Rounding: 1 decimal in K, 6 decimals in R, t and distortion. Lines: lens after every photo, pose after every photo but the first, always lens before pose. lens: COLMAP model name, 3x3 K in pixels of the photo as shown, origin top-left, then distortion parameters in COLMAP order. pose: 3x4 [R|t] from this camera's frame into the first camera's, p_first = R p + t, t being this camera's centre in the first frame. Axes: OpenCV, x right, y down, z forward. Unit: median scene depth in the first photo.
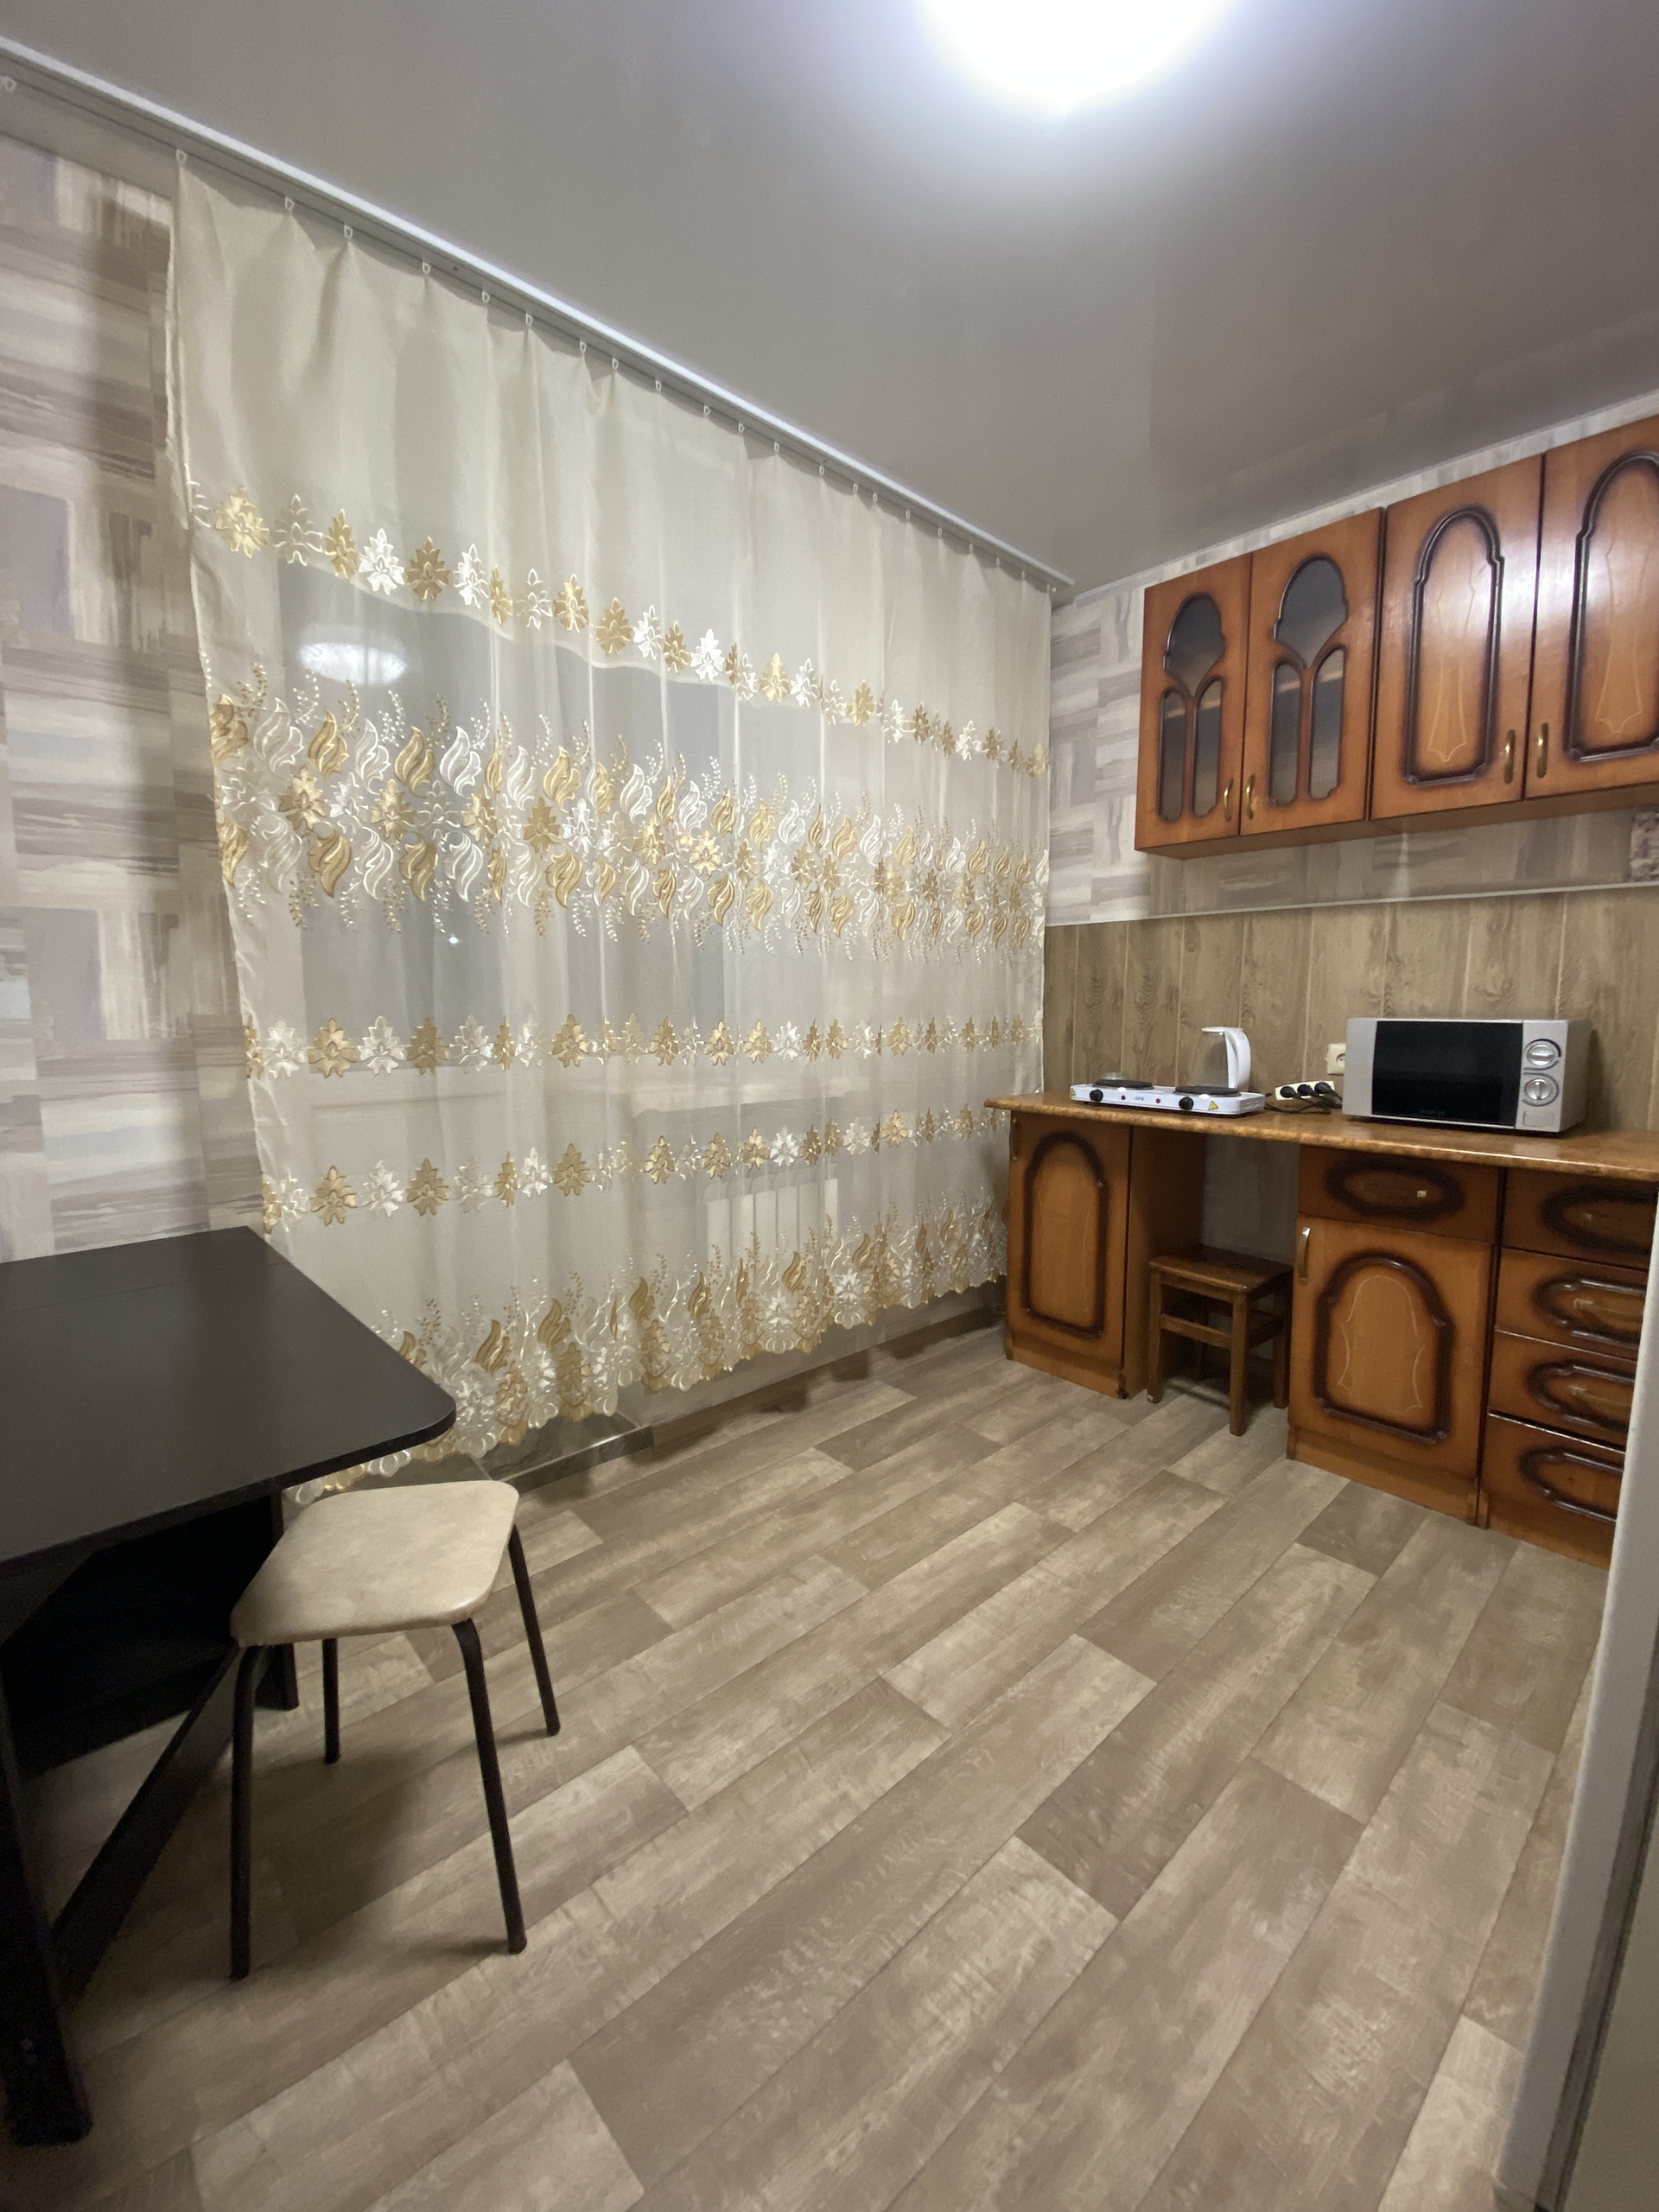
lens RADIAL K [[887.8, 0, 826.7], [0, 887.8, 1104.9], [0, 0, 1]] dist [0.005549, -0.014121]
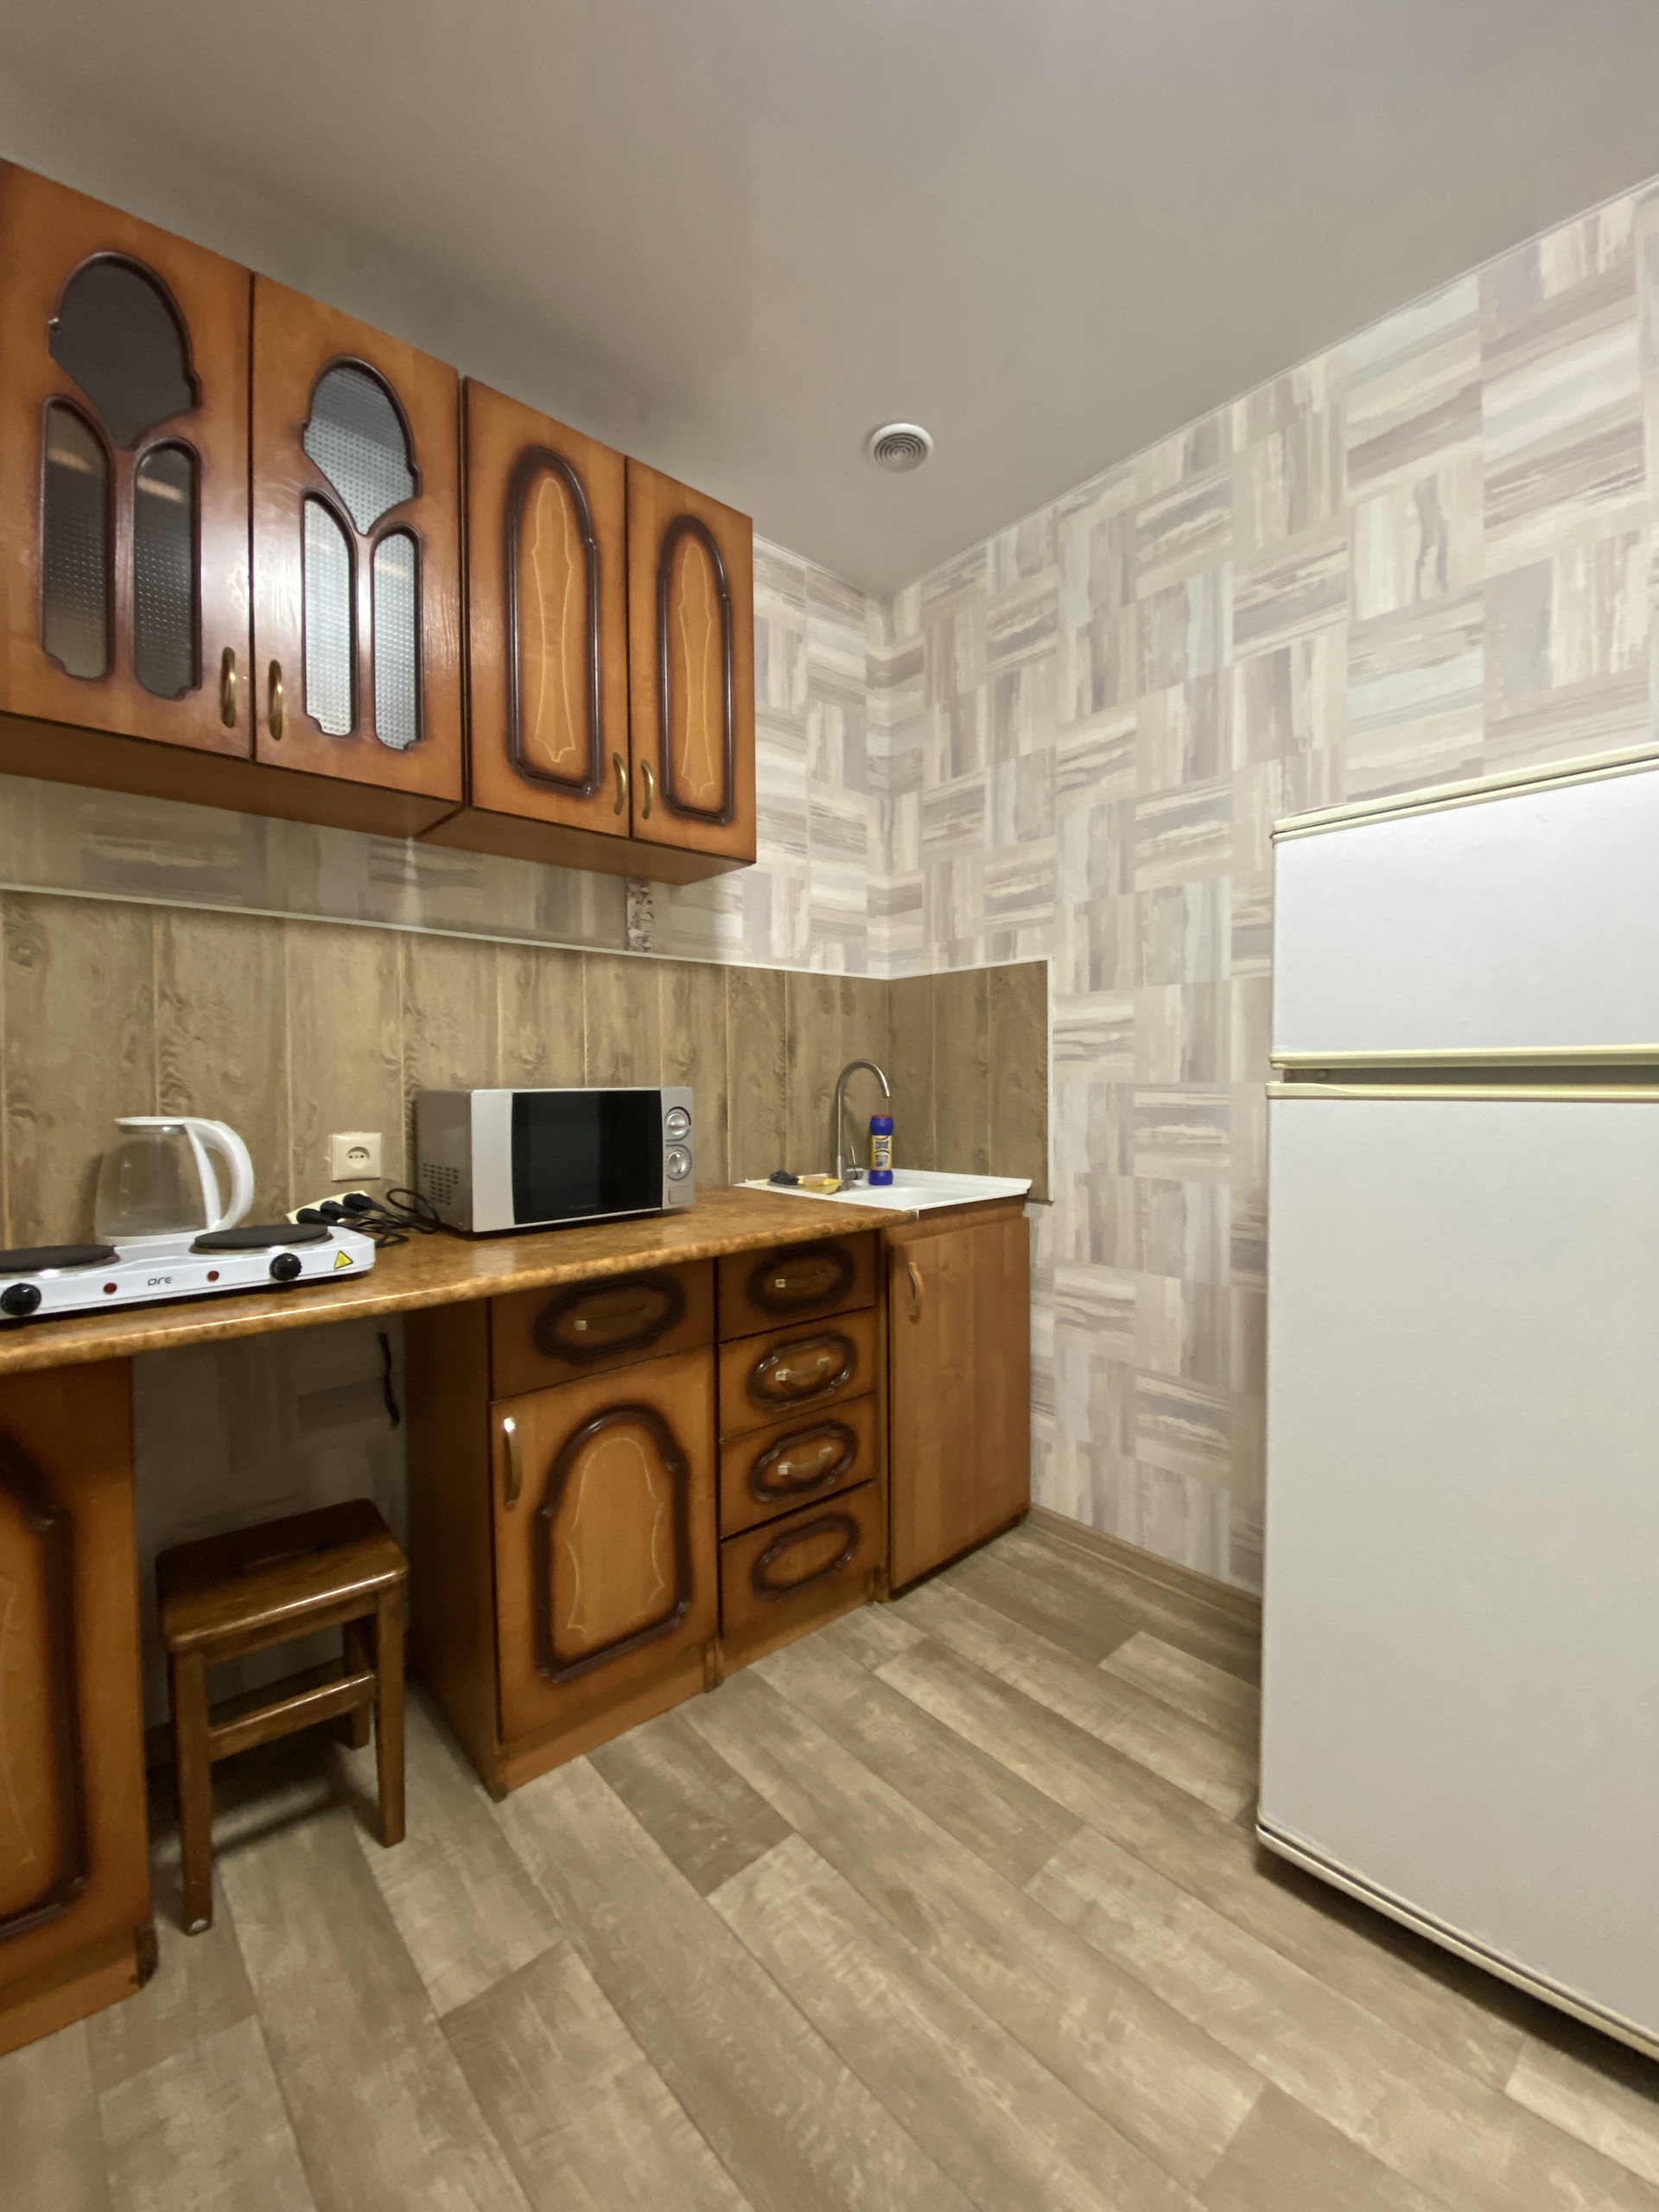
lens RADIAL K [[887.8, 0, 827.5], [0, 887.8, 1104.2], [0, 0, 1]] dist [0.005549, -0.014121]
pose [[0.009104, -0.017241, 0.999810, -0.078418], [0.127178, 0.991752, 0.015944, -0.058057], [-0.991838, 0.127009, 0.011221, 0.673963]]
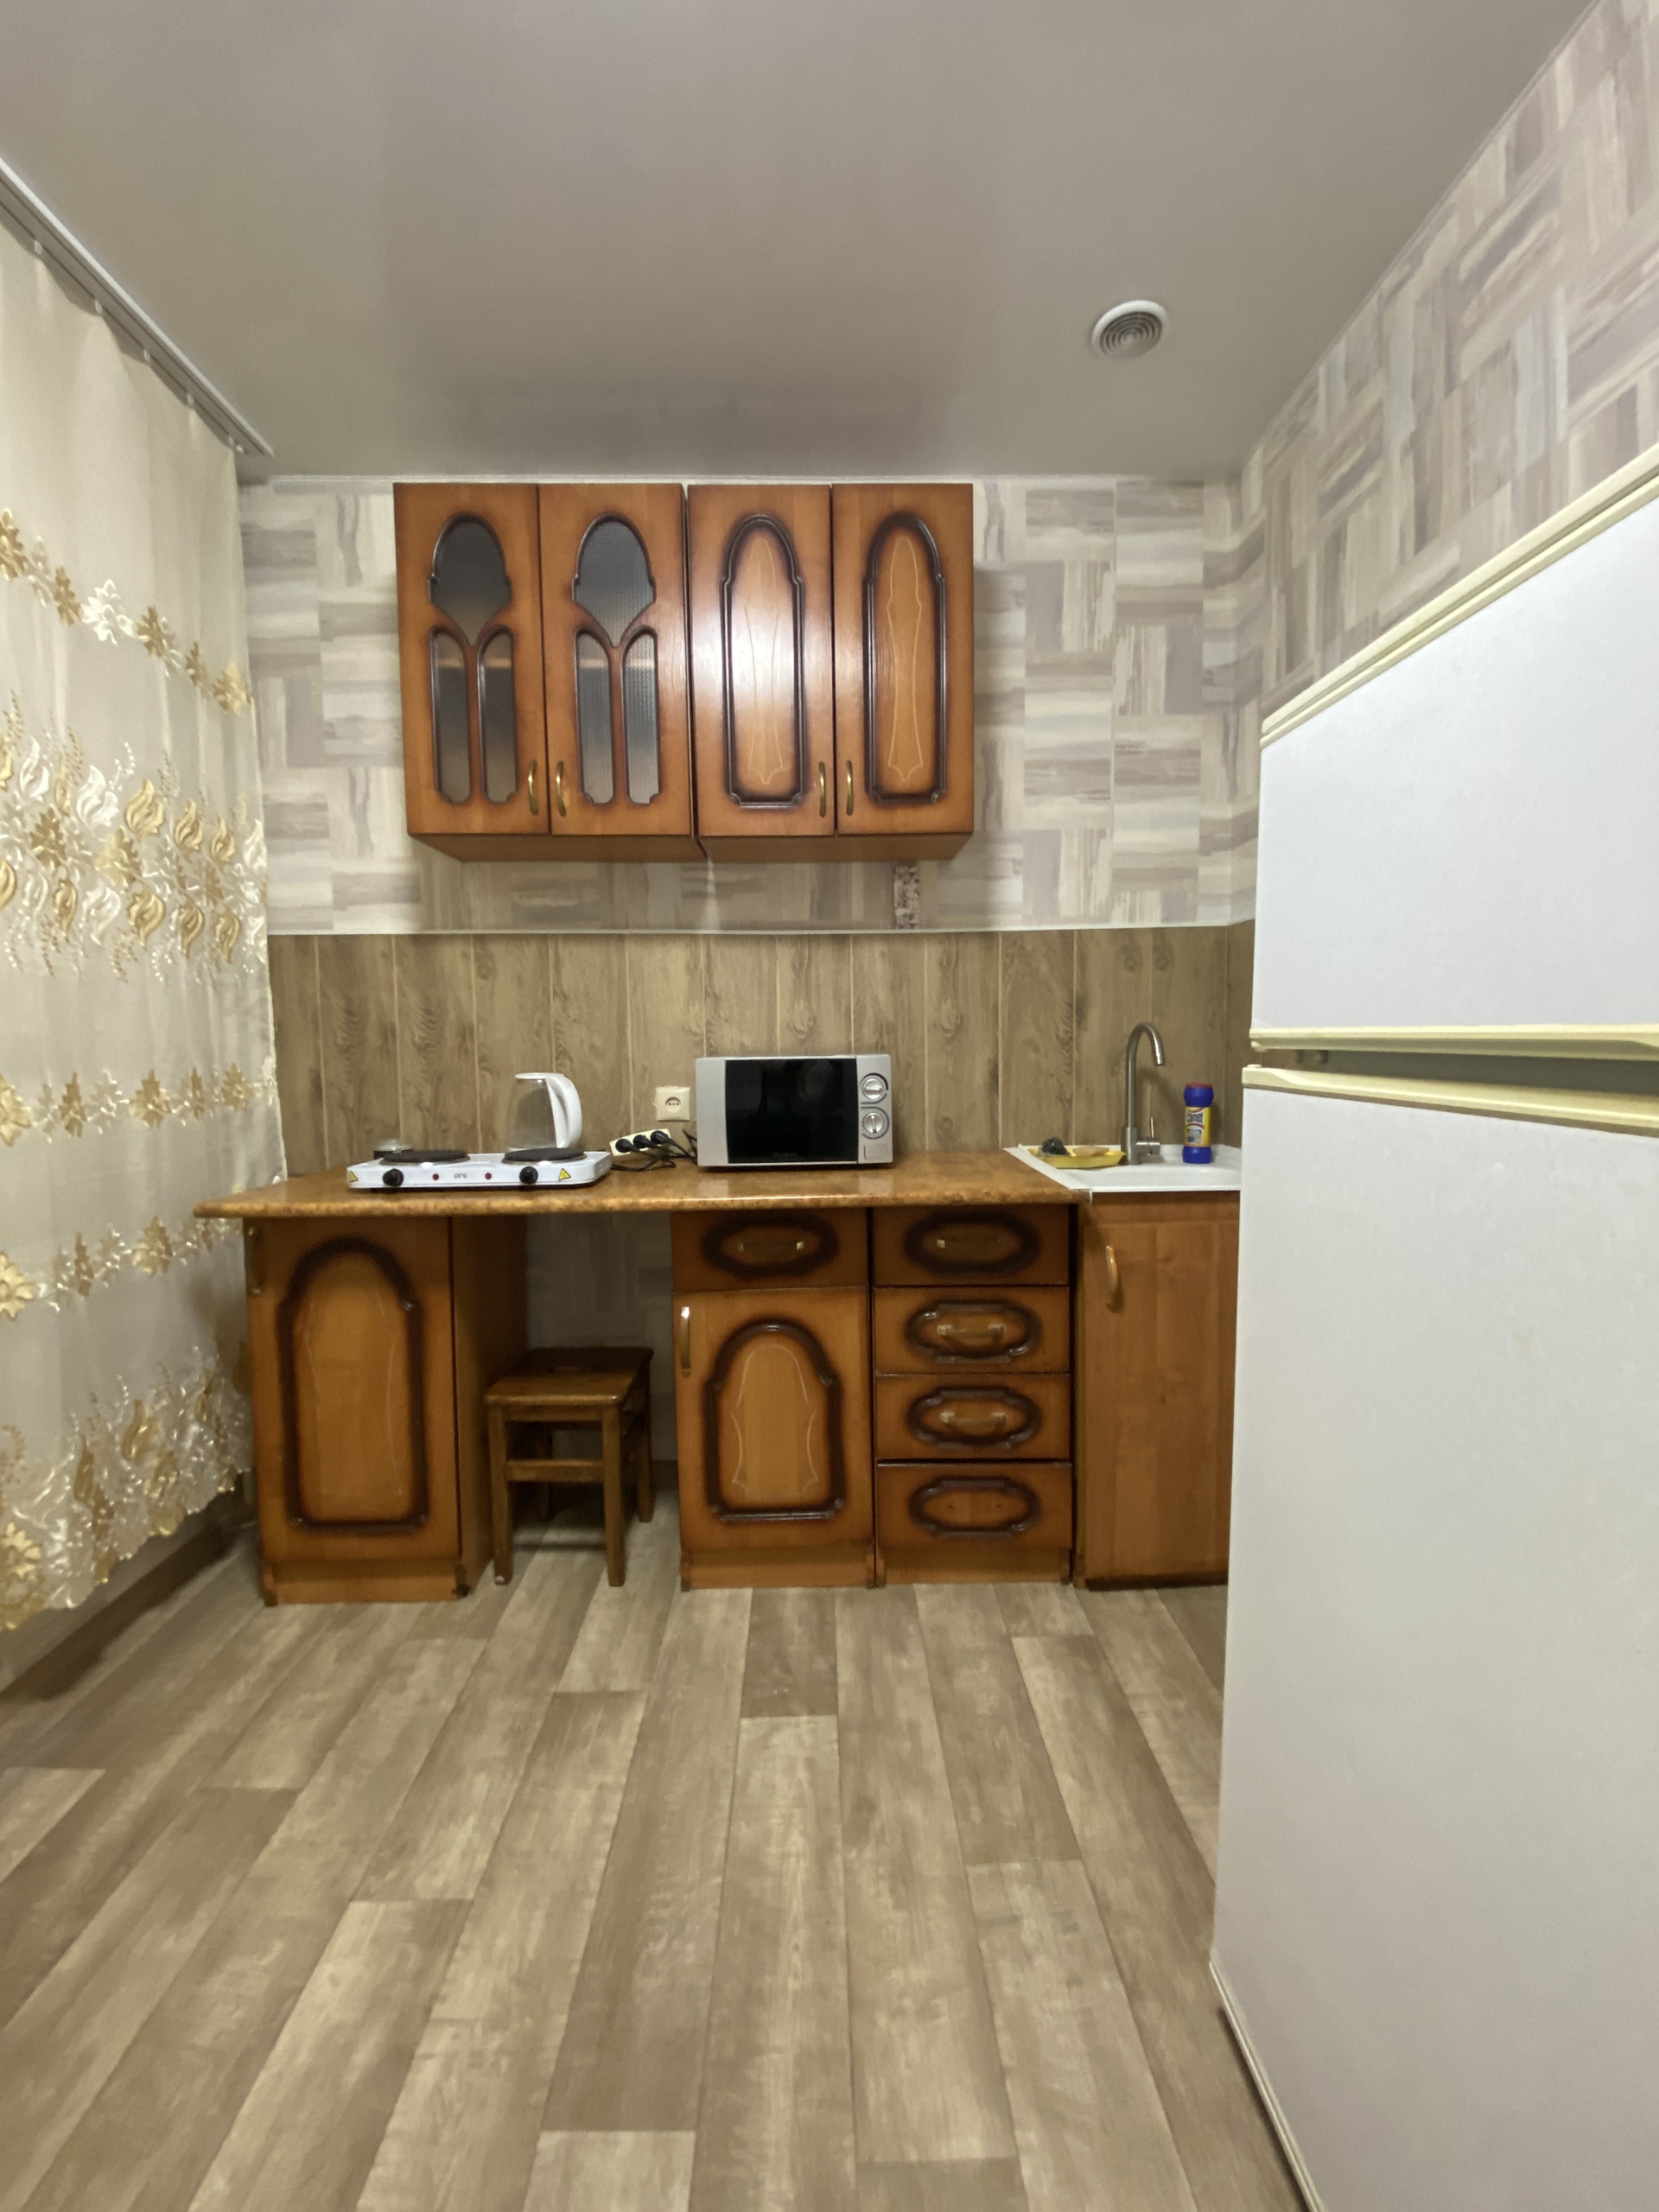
lens RADIAL K [[887.8, 0, 830.6], [0, 887.8, 1101.2], [0, 0, 1]] dist [0.005549, -0.014121]
pose [[0.653935, -0.056347, 0.754449, 0.012492], [0.099616, 0.994953, -0.012036, -0.028662], [-0.749964, 0.083026, 0.656248, 0.304819]]
